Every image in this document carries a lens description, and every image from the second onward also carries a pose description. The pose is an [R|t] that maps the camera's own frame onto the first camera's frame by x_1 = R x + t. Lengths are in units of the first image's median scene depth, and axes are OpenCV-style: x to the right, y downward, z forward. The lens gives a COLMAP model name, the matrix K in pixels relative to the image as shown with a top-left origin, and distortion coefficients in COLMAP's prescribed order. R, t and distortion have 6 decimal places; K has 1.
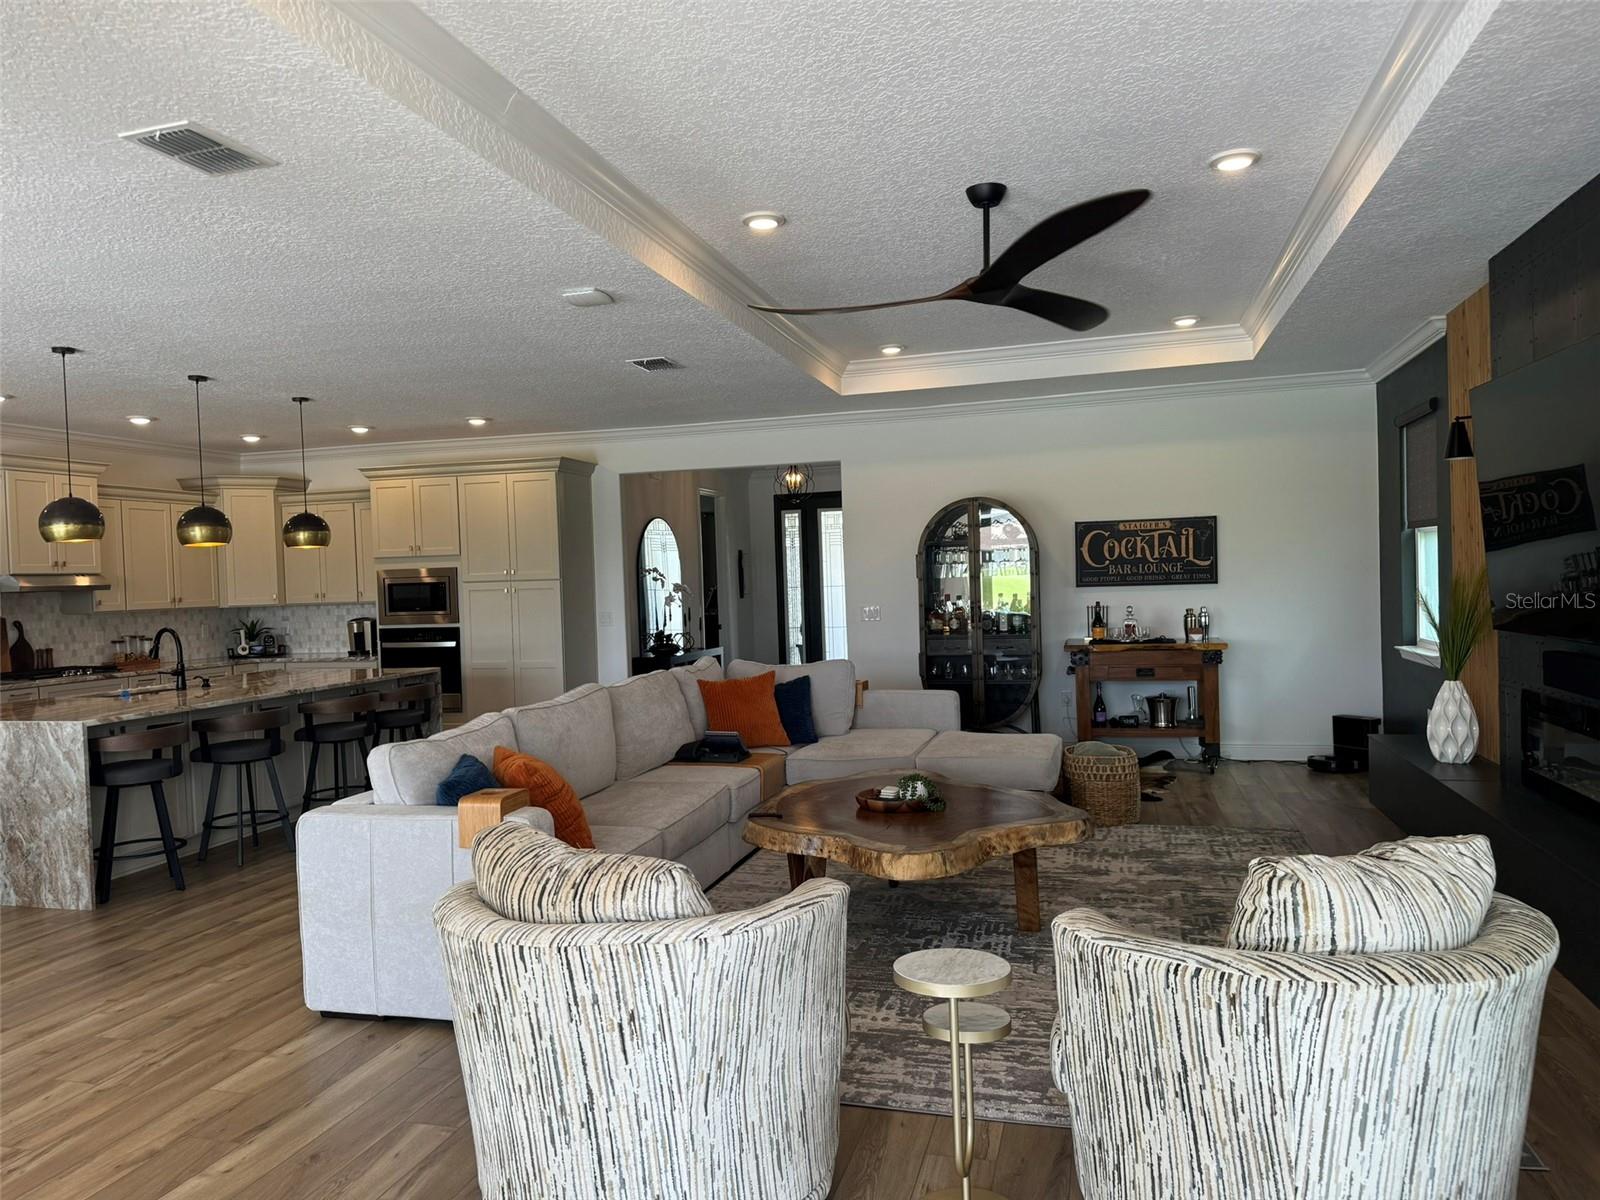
lens RADIAL K [[1117.9, 0, 801.4], [0, 1117.9, 606.8], [0, 0, 1]] dist [0.046639, -0.055999]
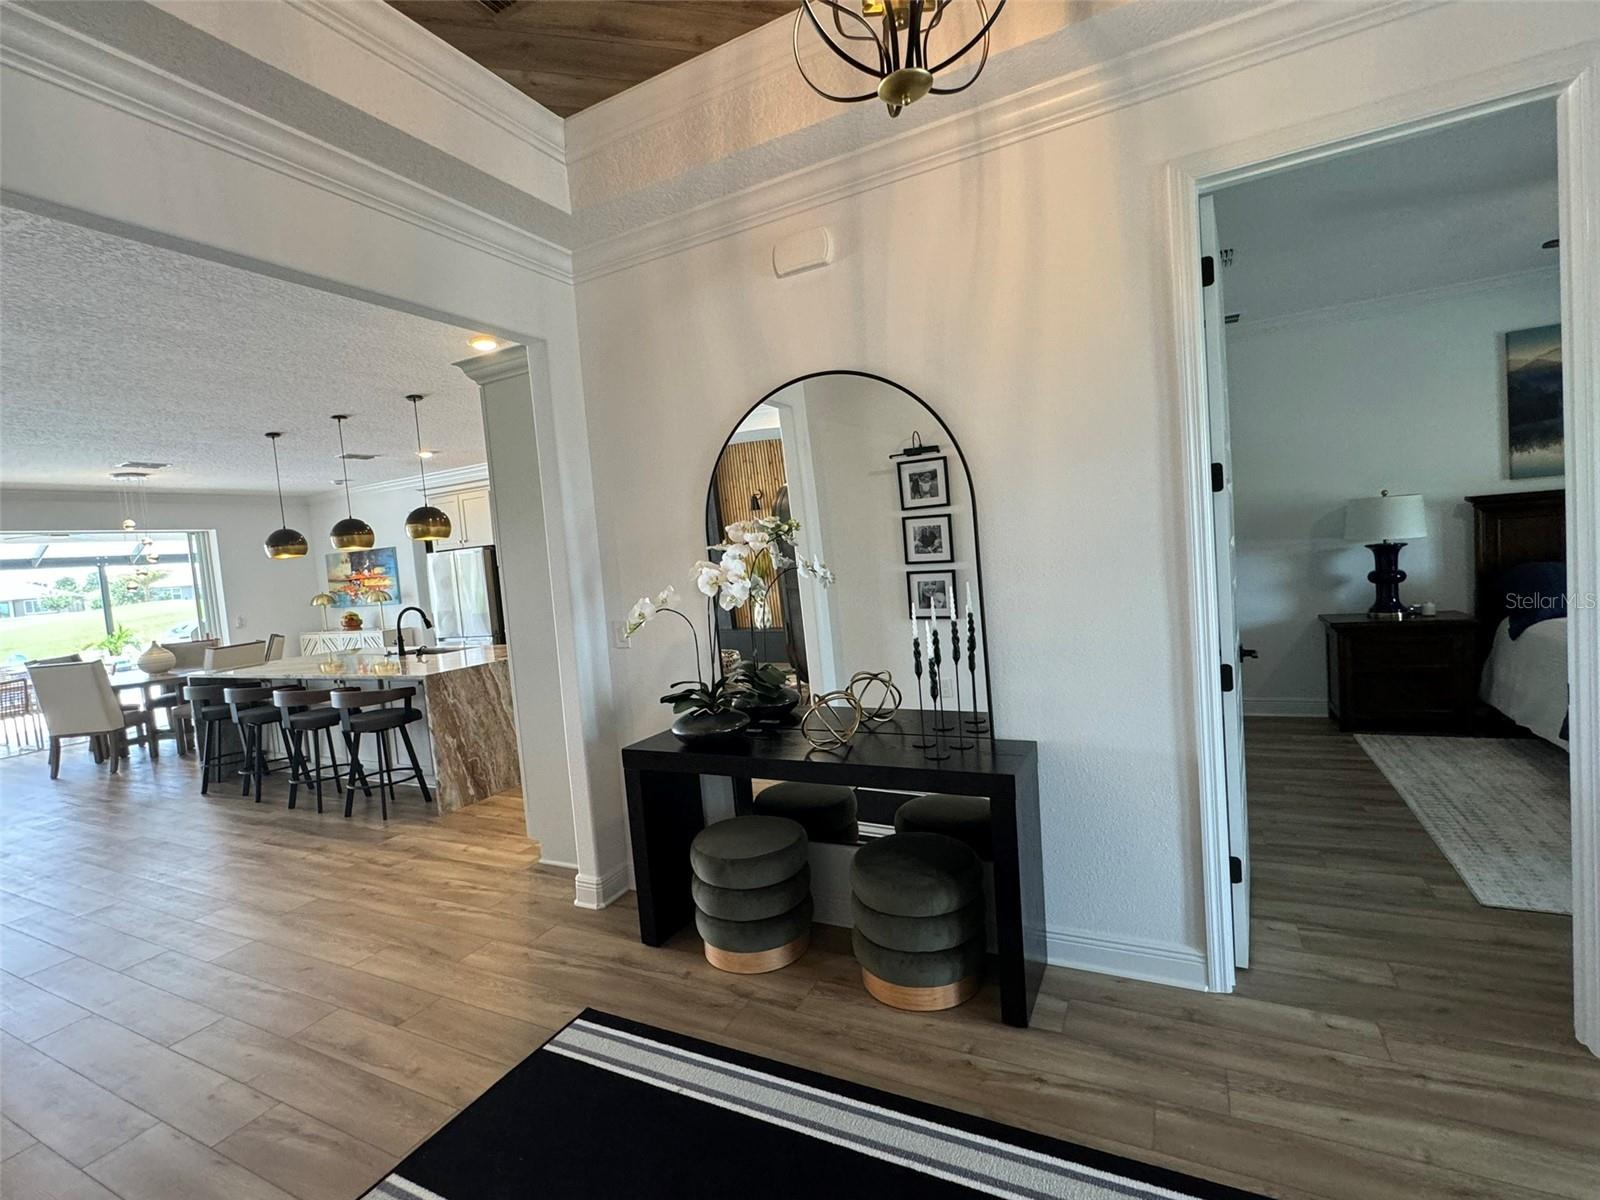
lens RADIAL K [[741.1, 0, 796.1], [0, 741.1, 595.9], [0, 0, 1]] dist [0.000826, -0.000071]
pose [[-0.207873, 0.102406, -0.972780, 0.156820], [0.058416, 0.994029, 0.092160, -0.040453], [0.976410, -0.037669, -0.212614, 1.350773]]
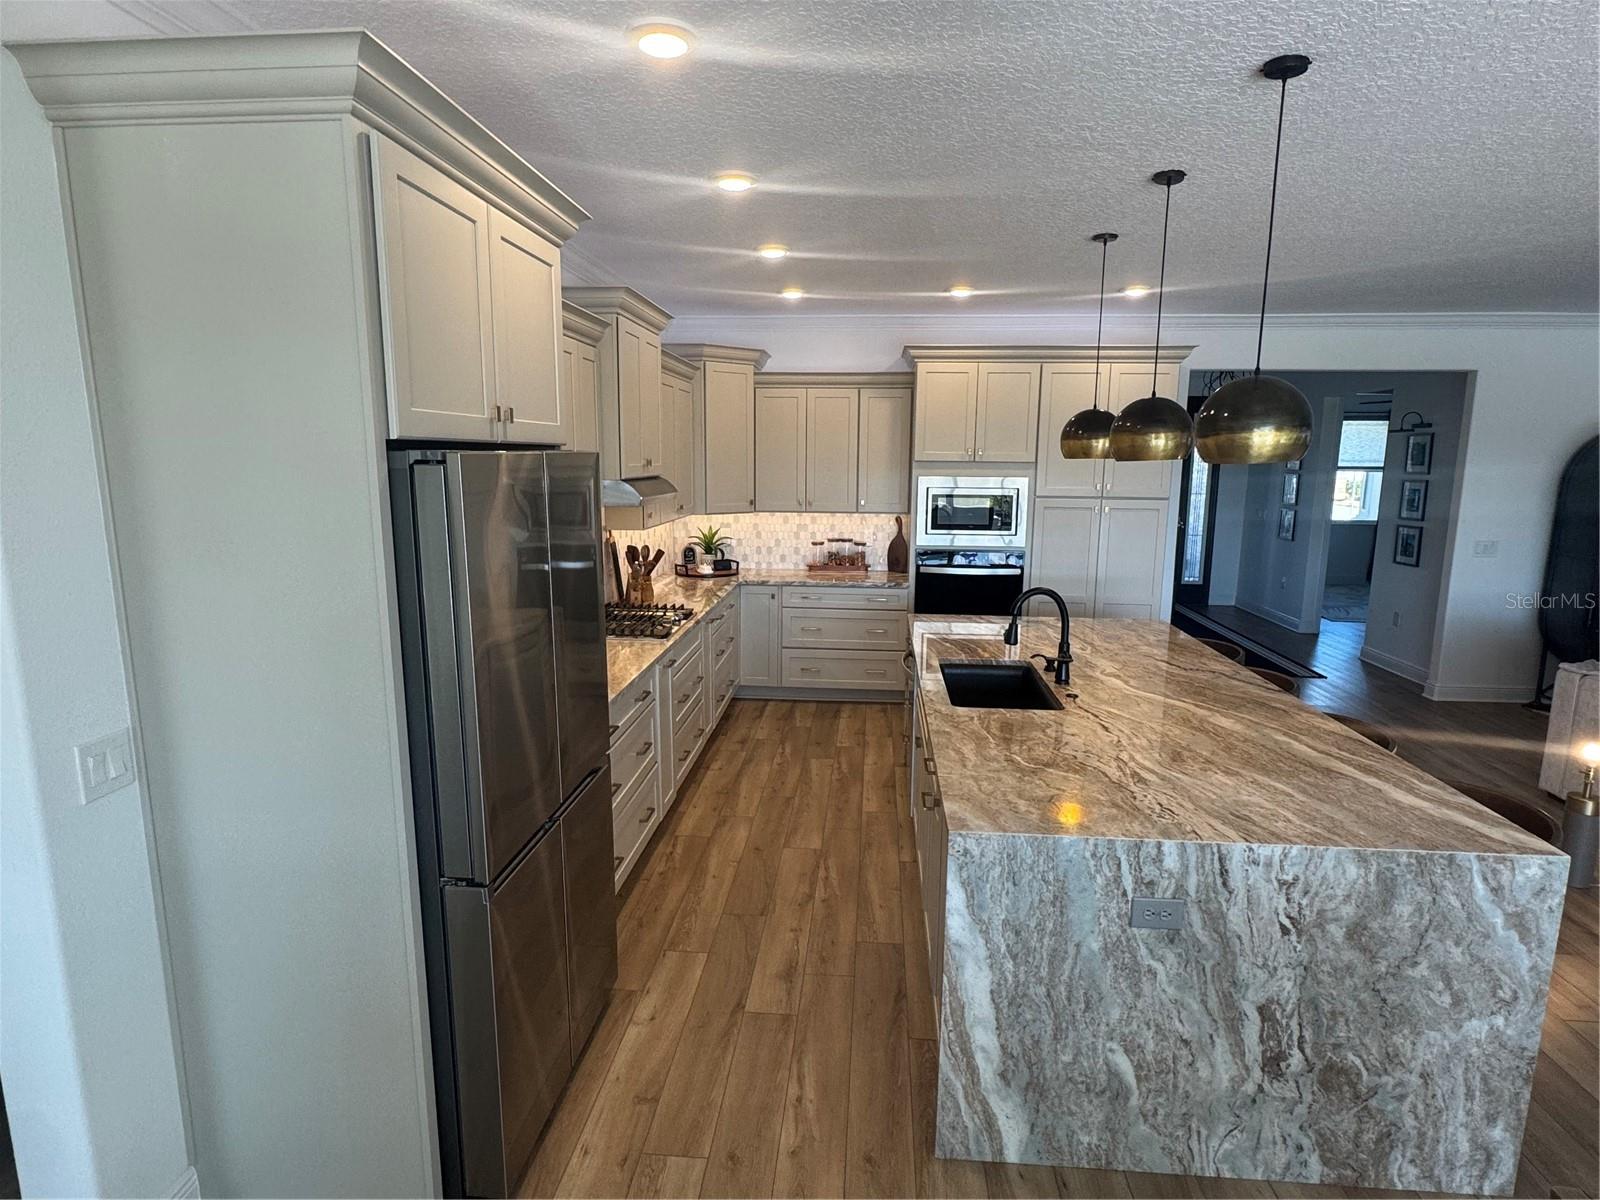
lens RADIAL K [[877.0, 0, 806.1], [0, 877.0, 604.9], [0, 0, 1]] dist [-0.000633, 0.000589]
pose [[0.981942, 0.010660, 0.188881, -0.653652], [-0.037416, 0.989633, 0.138661, -0.029300], [-0.185445, -0.143224, 0.972161, 0.447637]]
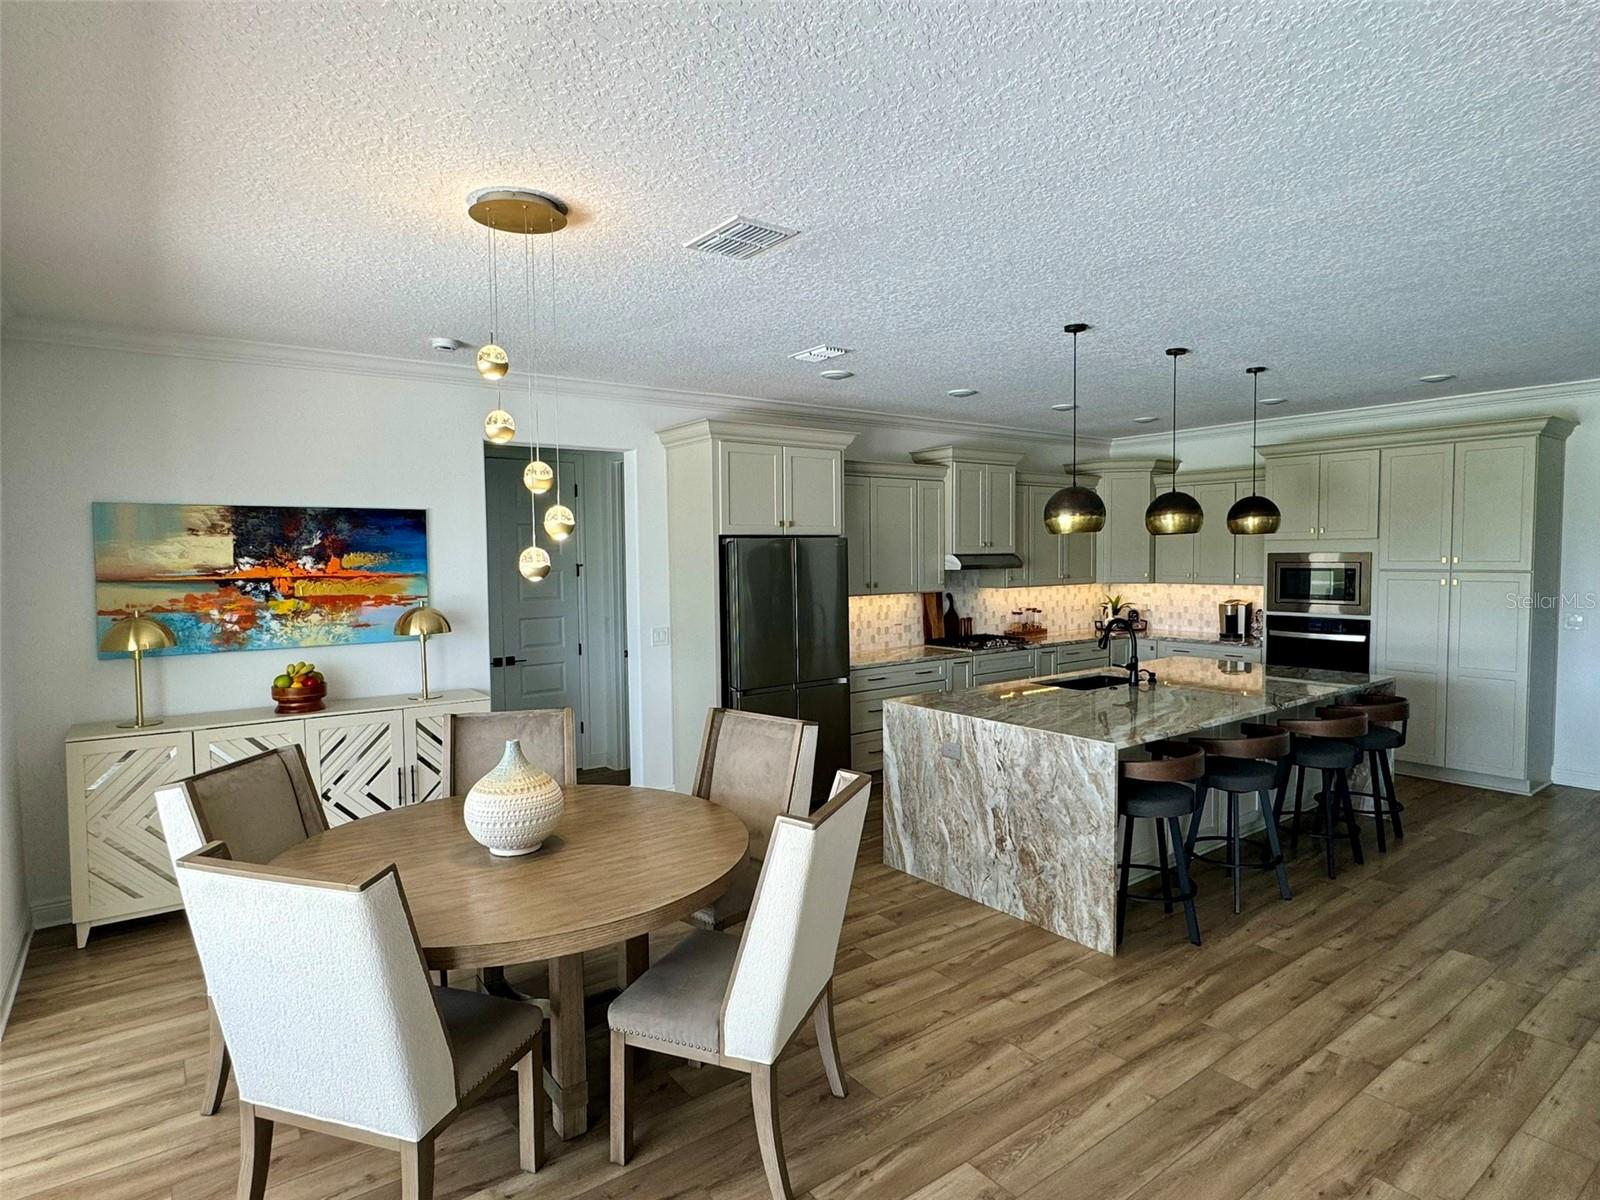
lens RADIAL K [[881.2, 0, 795.4], [0, 881.2, 598.8], [0, 0, 1]] dist [-0.004696, 0.000846]
pose [[0.784868, 0.057090, -0.617027, -0.263354], [-0.029909, 0.998077, 0.054302, -0.025651], [0.618941, -0.024165, 0.785066, 0.197967]]
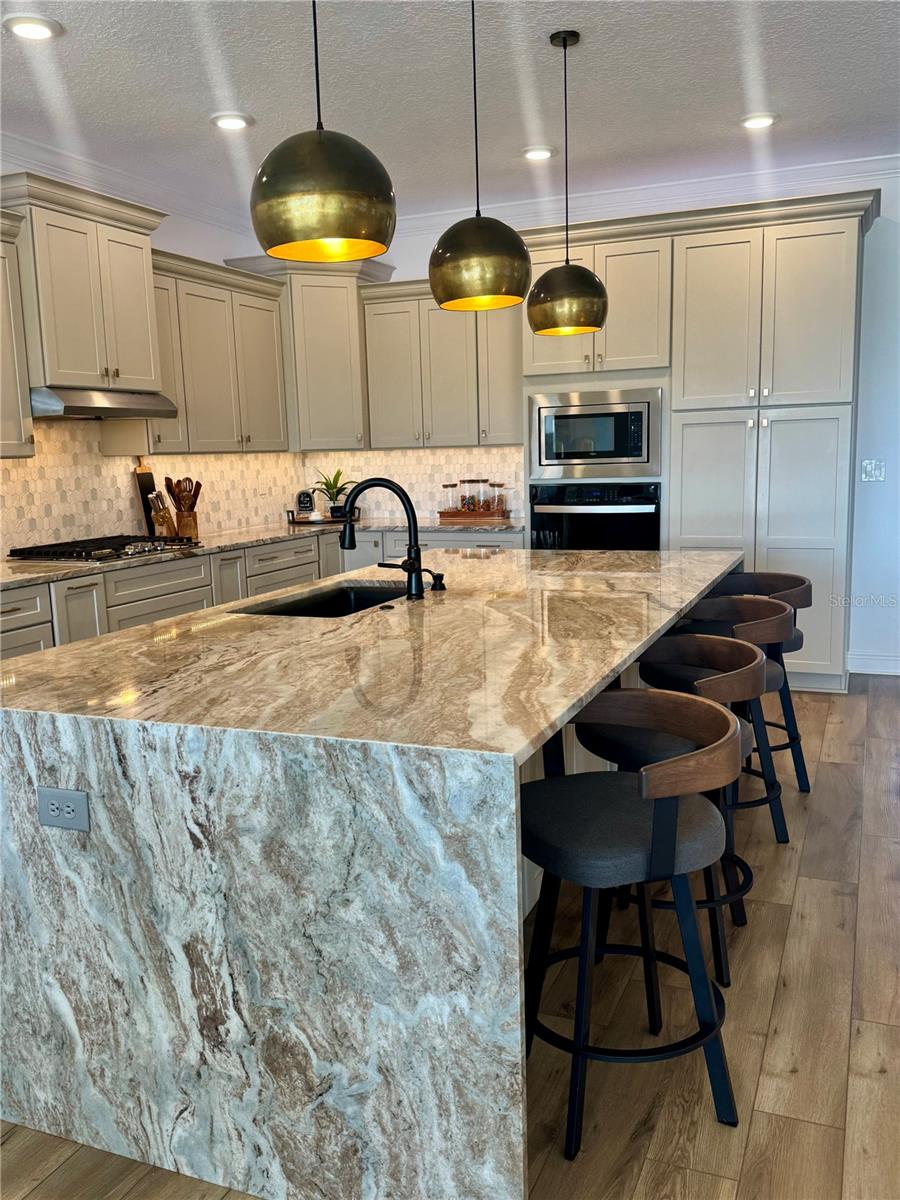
lens RADIAL K [[1003.6, 0, 450.0], [0, 1003.6, 600.0], [0, 0, 1]] dist [0.161932, -0.318562]
pose [[0.991098, 0.024130, -0.130931, -0.390609], [-0.006959, 0.991483, 0.130048, 0.011568], [0.132954, -0.127979, 0.982825, 0.450512]]
